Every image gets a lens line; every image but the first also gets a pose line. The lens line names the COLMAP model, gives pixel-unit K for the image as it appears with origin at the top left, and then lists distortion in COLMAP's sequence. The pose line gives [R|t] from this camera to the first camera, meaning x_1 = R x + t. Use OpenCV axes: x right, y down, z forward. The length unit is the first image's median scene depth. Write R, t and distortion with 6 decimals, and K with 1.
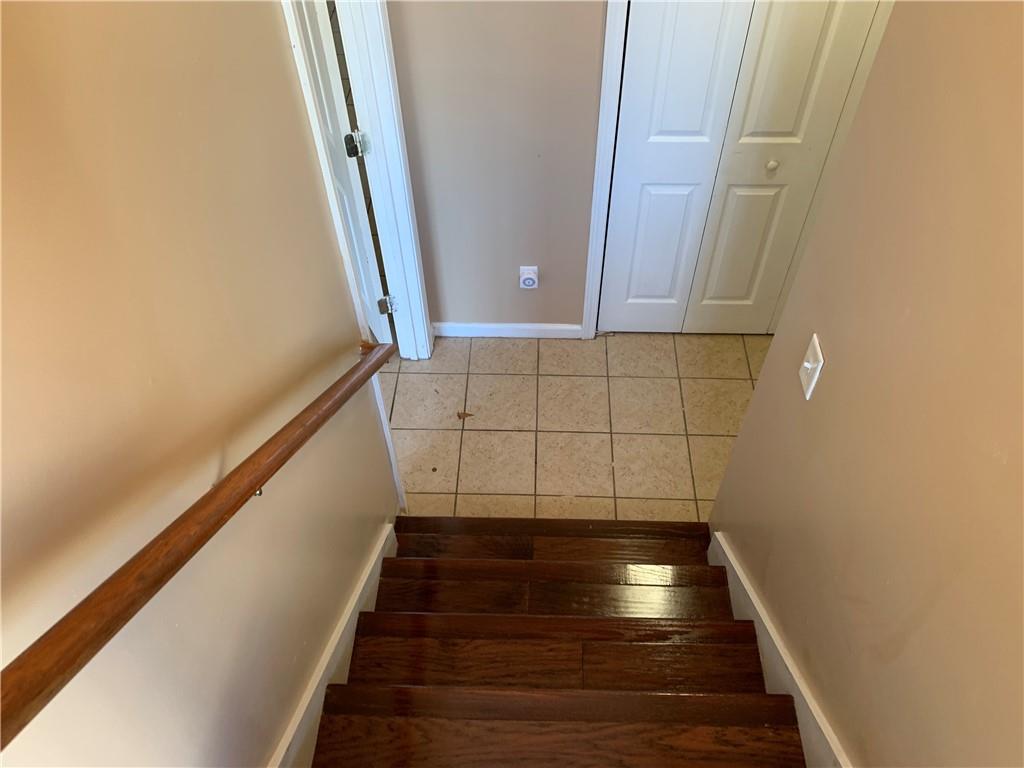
lens RADIAL K [[776.0, 0, 514.6], [0, 776.0, 387.6], [0, 0, 1]] dist [0.039623, -0.050085]
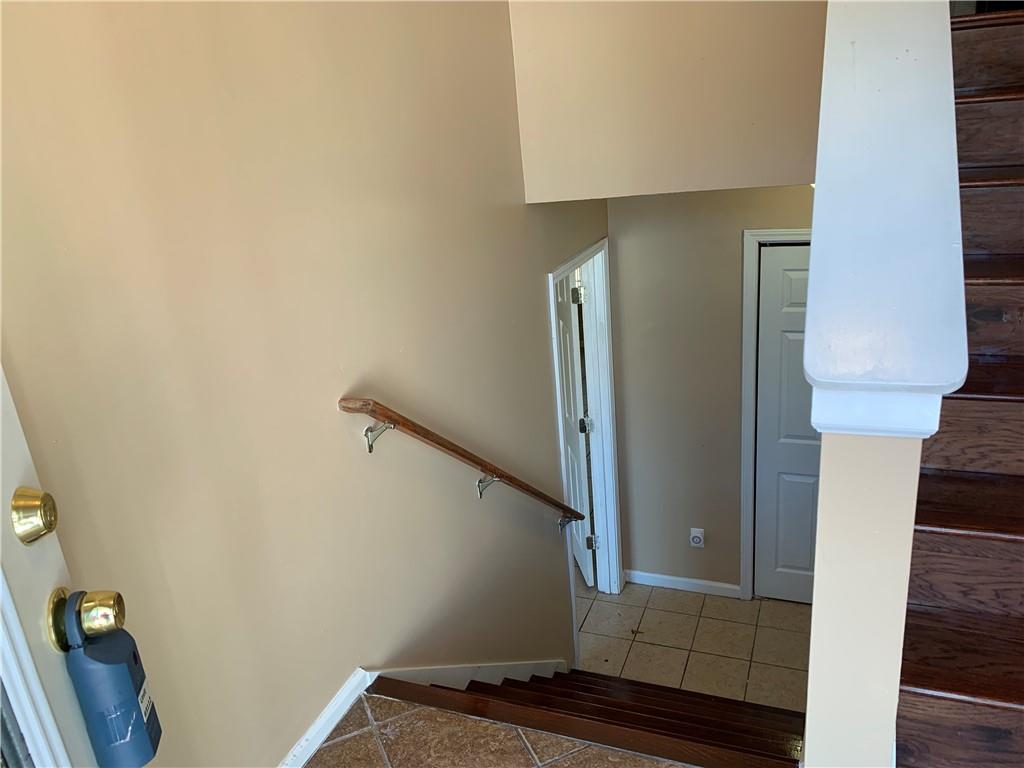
lens RADIAL K [[776.0, 0, 506.7], [0, 776.0, 373.9], [0, 0, 1]] dist [0.039623, -0.050085]
pose [[0.938255, 0.046547, -0.342800, 0.161262], [-0.211164, 0.861951, -0.460923, 0.314879], [0.274022, 0.504850, 0.818559, -0.364308]]
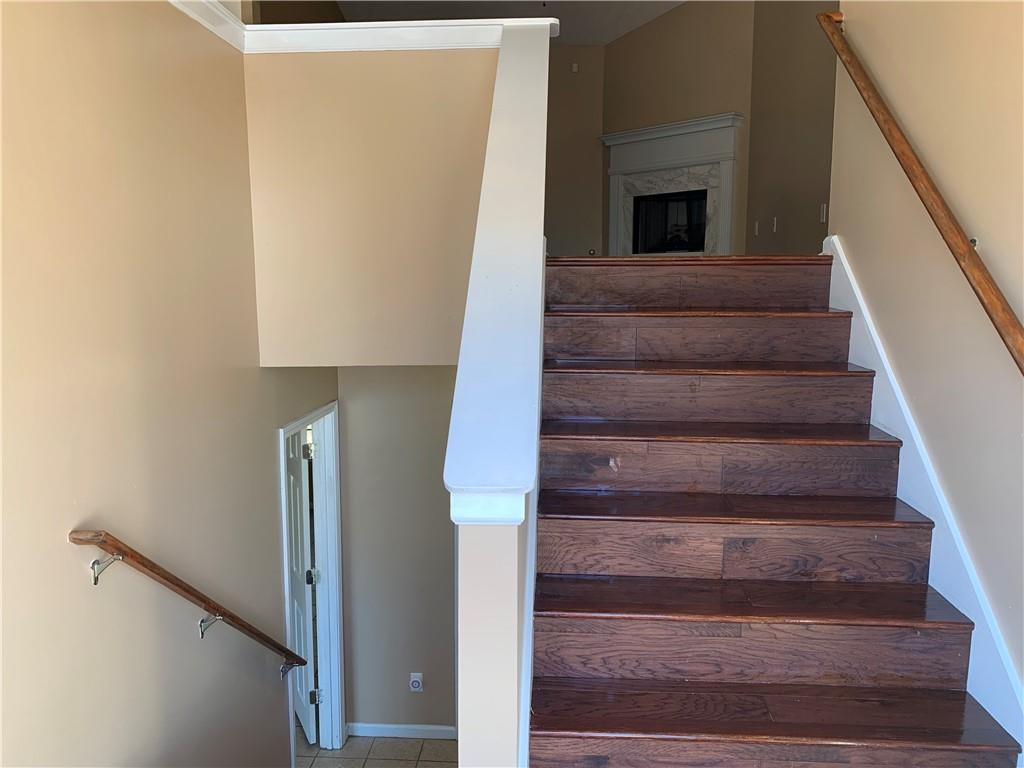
lens RADIAL K [[776.0, 0, 518.7], [0, 776.0, 385.3], [0, 0, 1]] dist [0.039623, -0.050085]
pose [[0.999610, 0.024826, -0.012819, 0.216255], [-0.027057, 0.745673, -0.665762, 0.415886], [-0.006970, 0.665849, 0.746054, -0.470781]]
